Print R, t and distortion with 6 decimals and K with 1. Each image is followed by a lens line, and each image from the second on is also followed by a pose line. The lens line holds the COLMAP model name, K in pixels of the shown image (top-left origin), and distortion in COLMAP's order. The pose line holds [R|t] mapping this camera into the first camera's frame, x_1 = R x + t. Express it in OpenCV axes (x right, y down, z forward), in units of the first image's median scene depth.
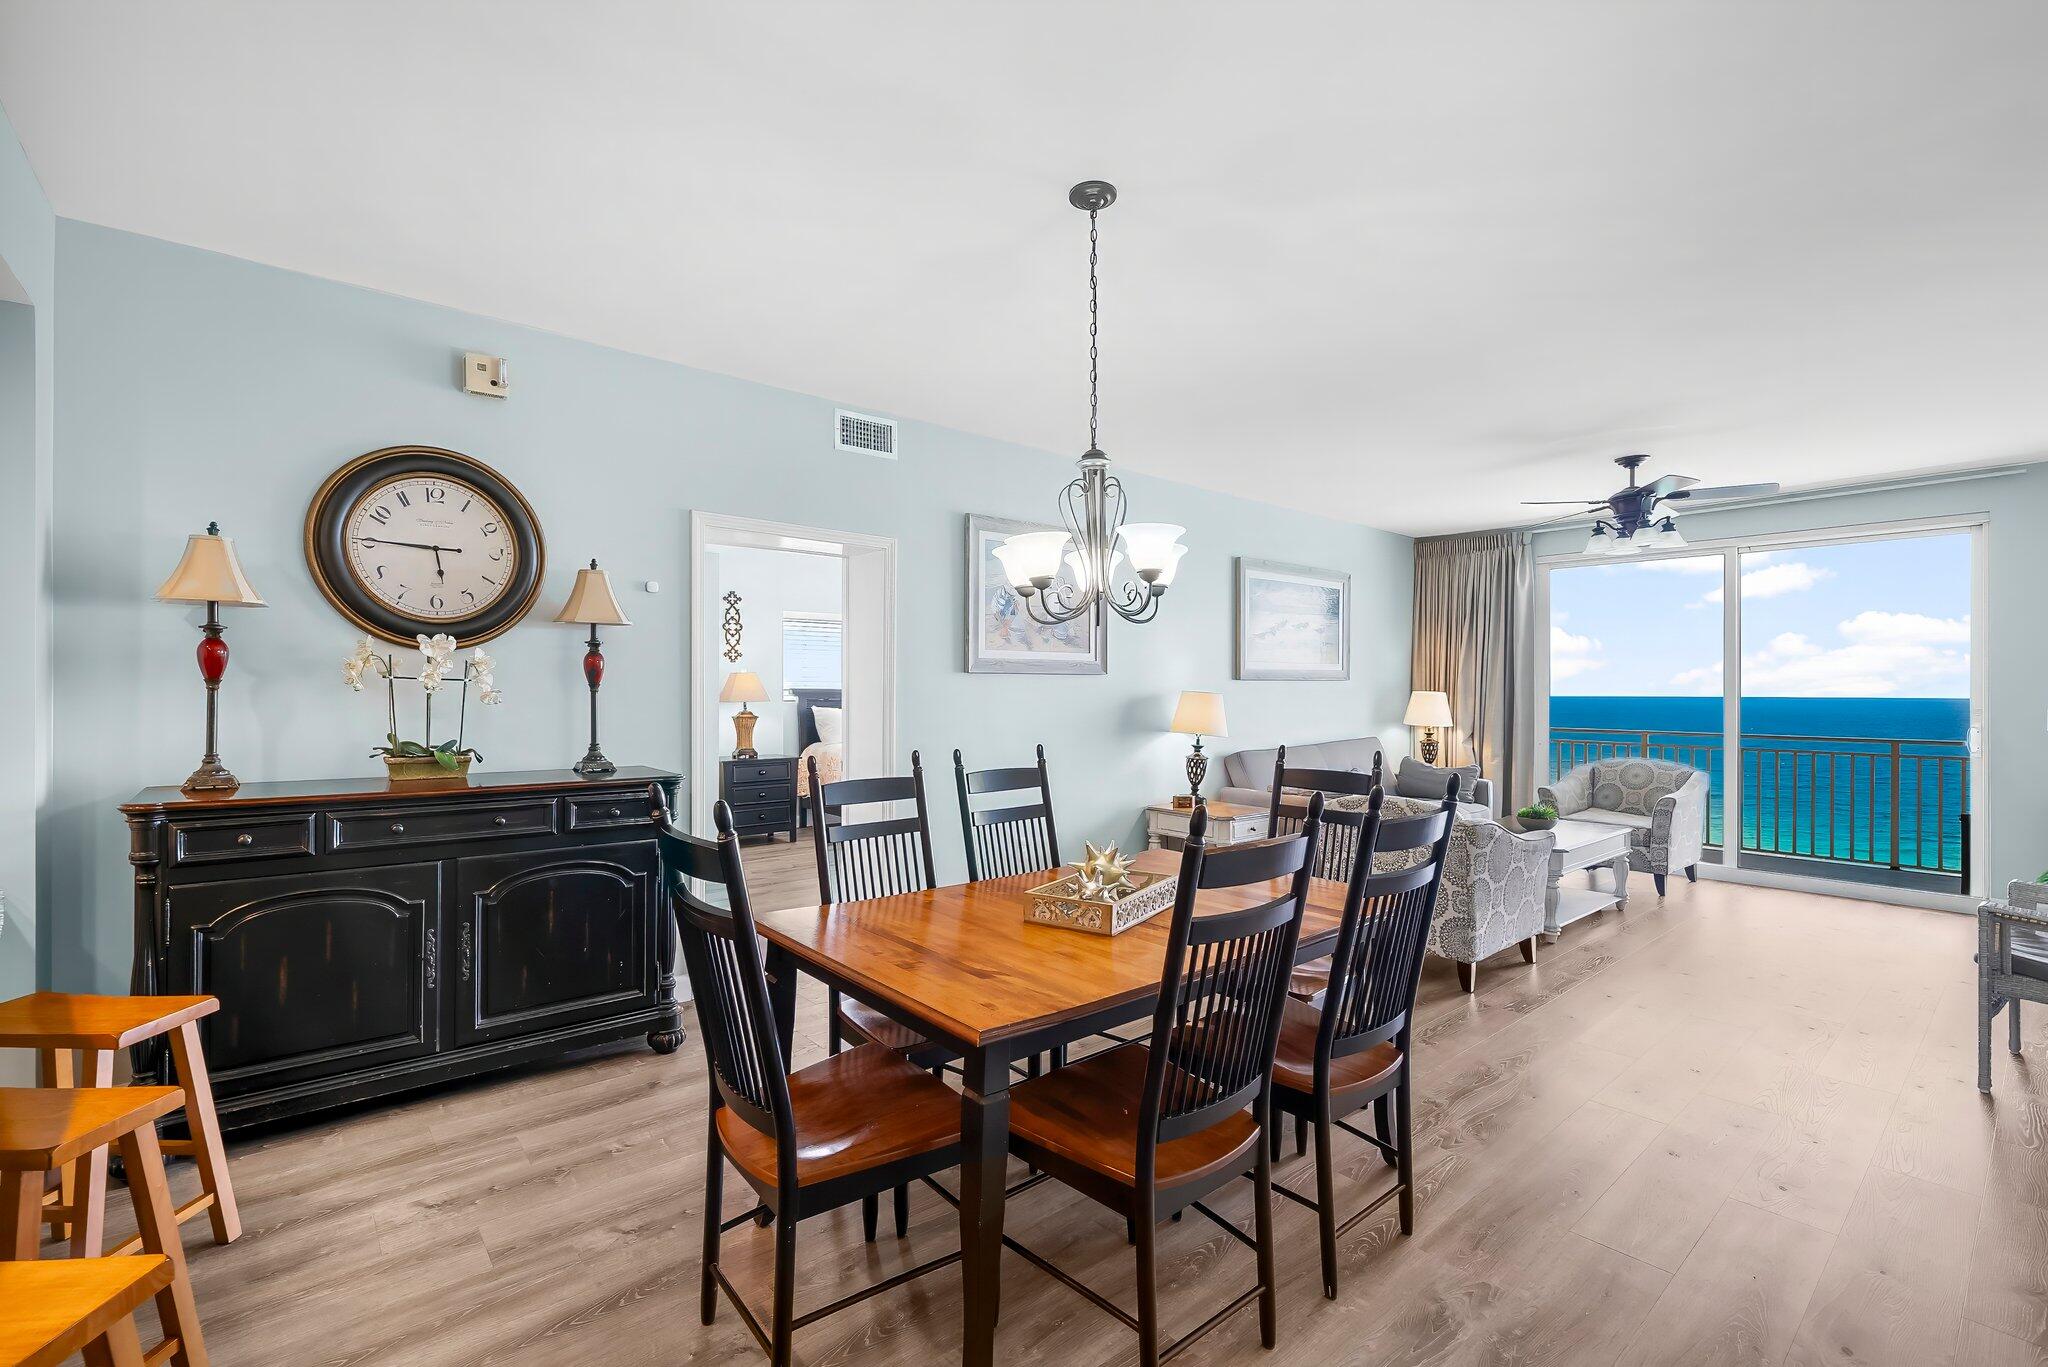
lens RADIAL K [[889.0, 0, 1020.8], [0, 889.0, 688.0], [0, 0, 1]] dist [-0.000025, 0.000704]
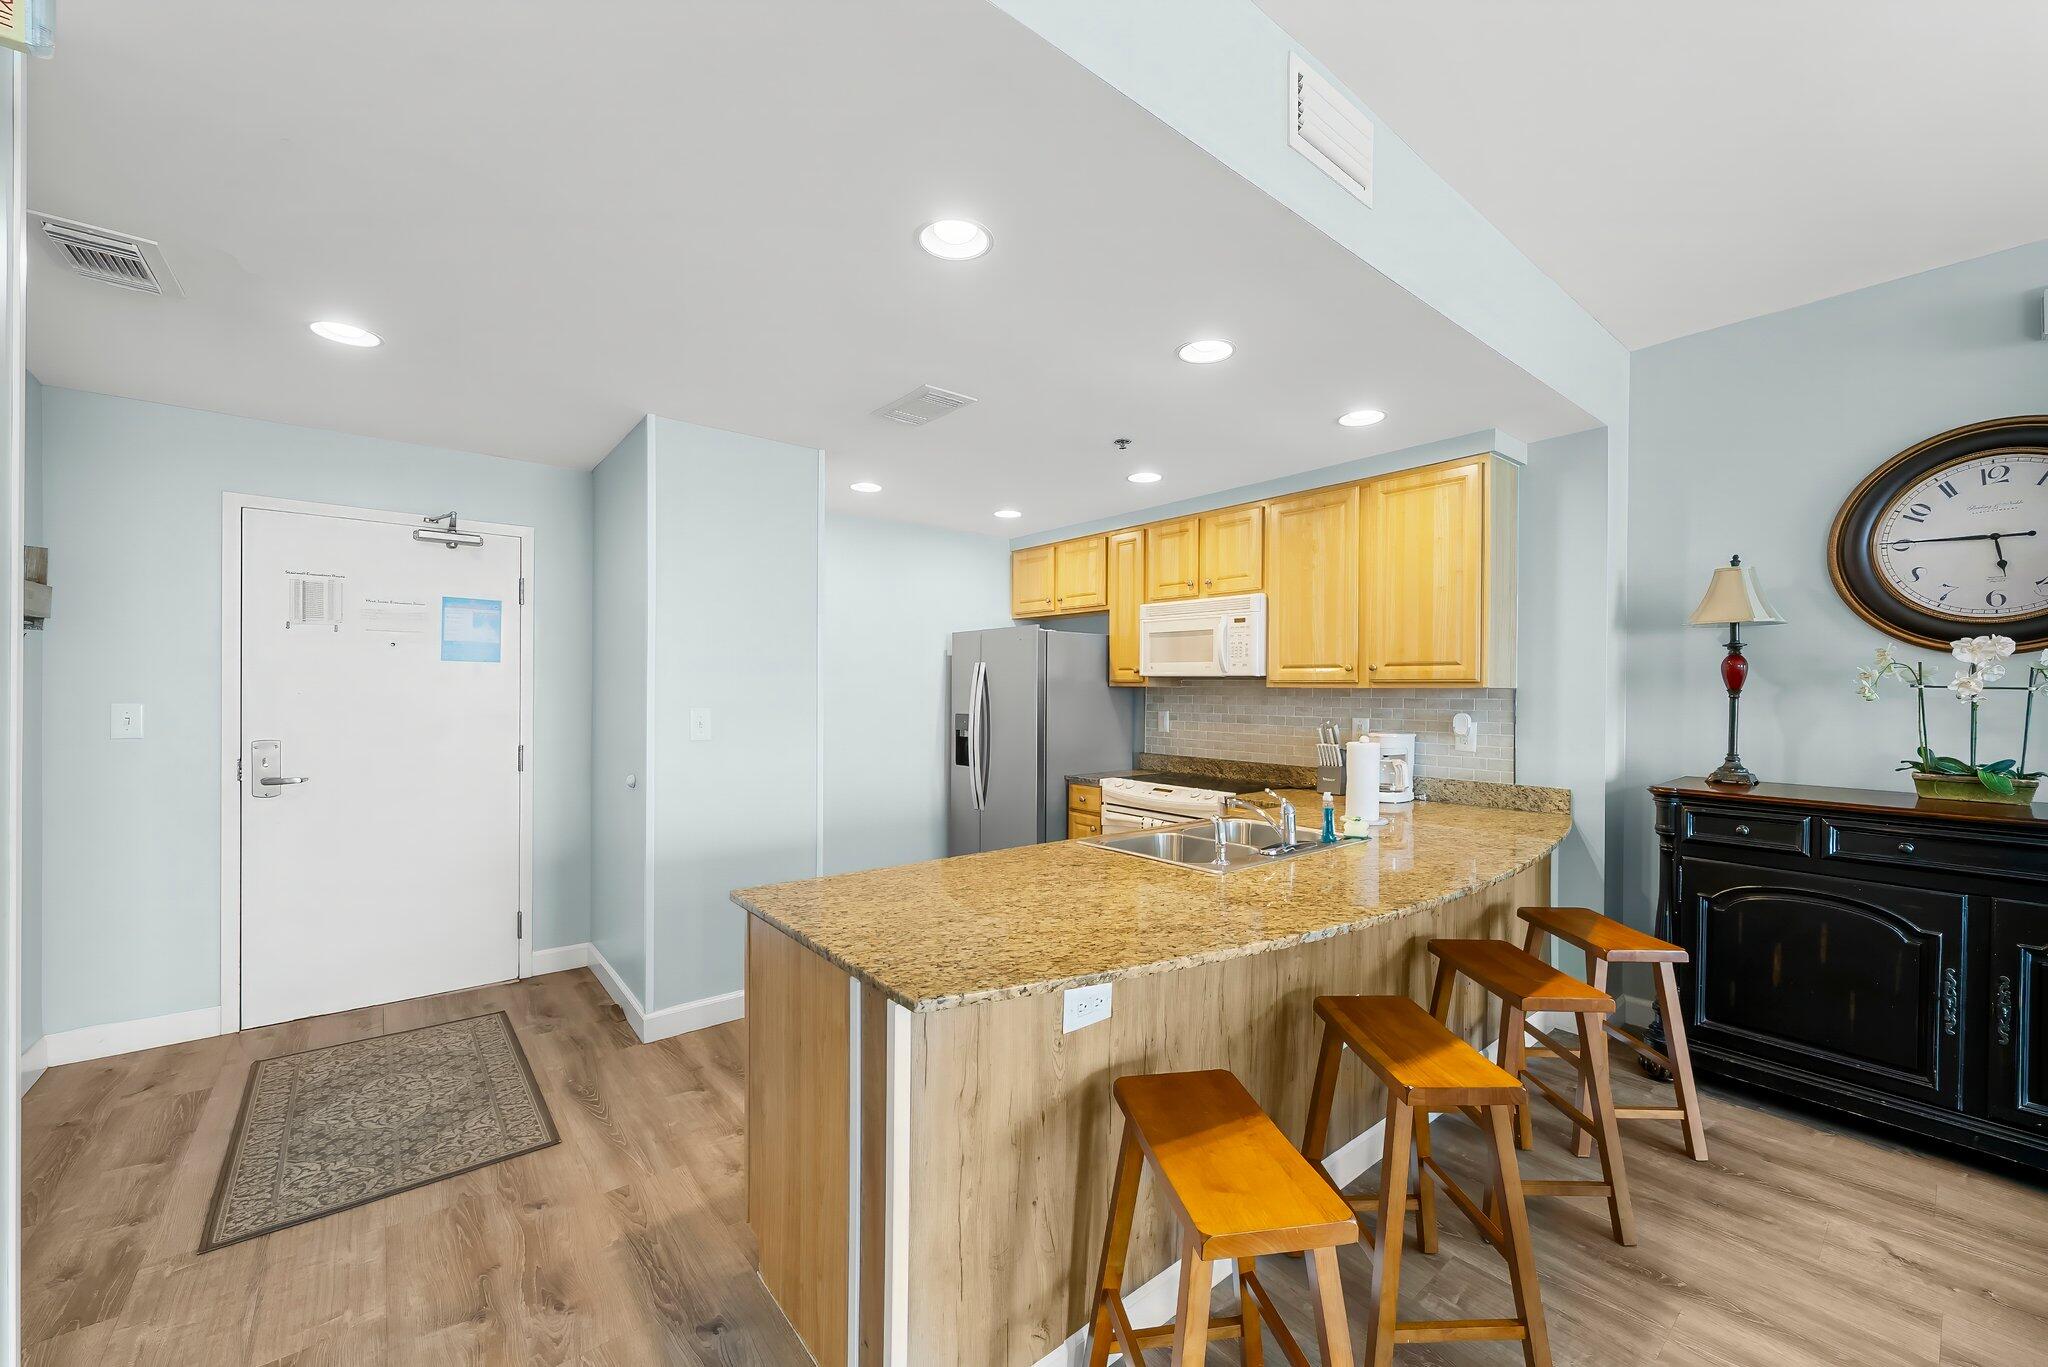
lens RADIAL K [[788.0, 0, 1021.3], [0, 788.0, 694.9], [0, 0, 1]] dist [-0.002631, 0.000350]
pose [[-0.014490, -0.000010, -0.999895, 0.109703], [-0.004070, 0.999992, 0.000049, 0.000689], [0.999887, 0.004070, -0.014490, 0.063111]]
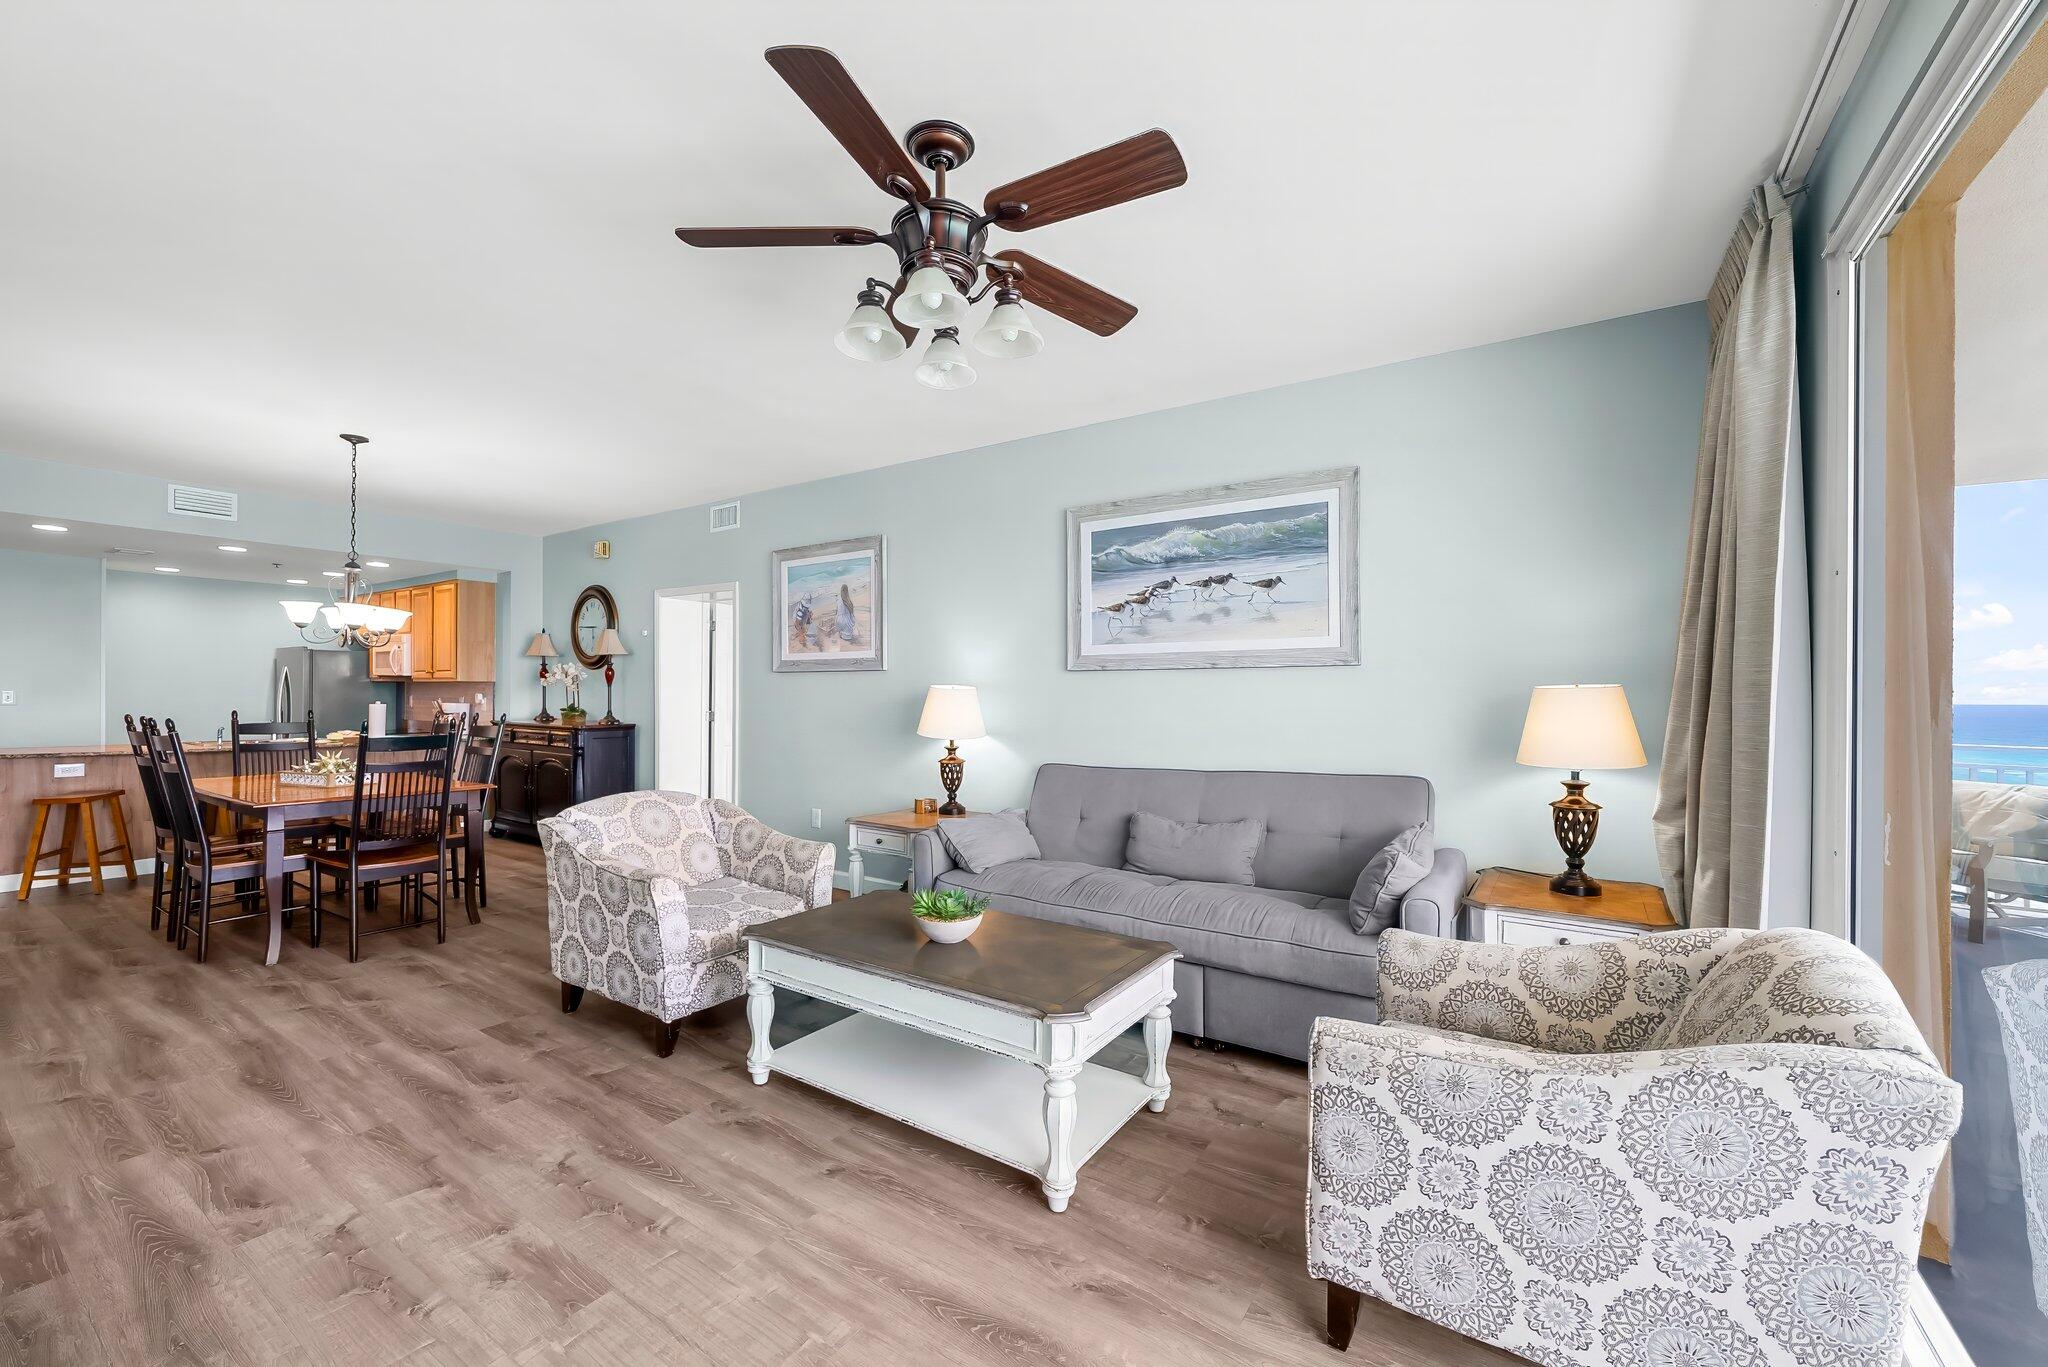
lens RADIAL K [[810.5, 0, 1032.1], [0, 810.5, 693.3], [0, 0, 1]] dist [-0.001213, 0.000739]
pose [[0.277960, -0.002079, -0.960590, 1.675190], [-0.004095, 0.999986, -0.003349, 0.023636], [0.960584, 0.004865, 0.277948, 1.437502]]
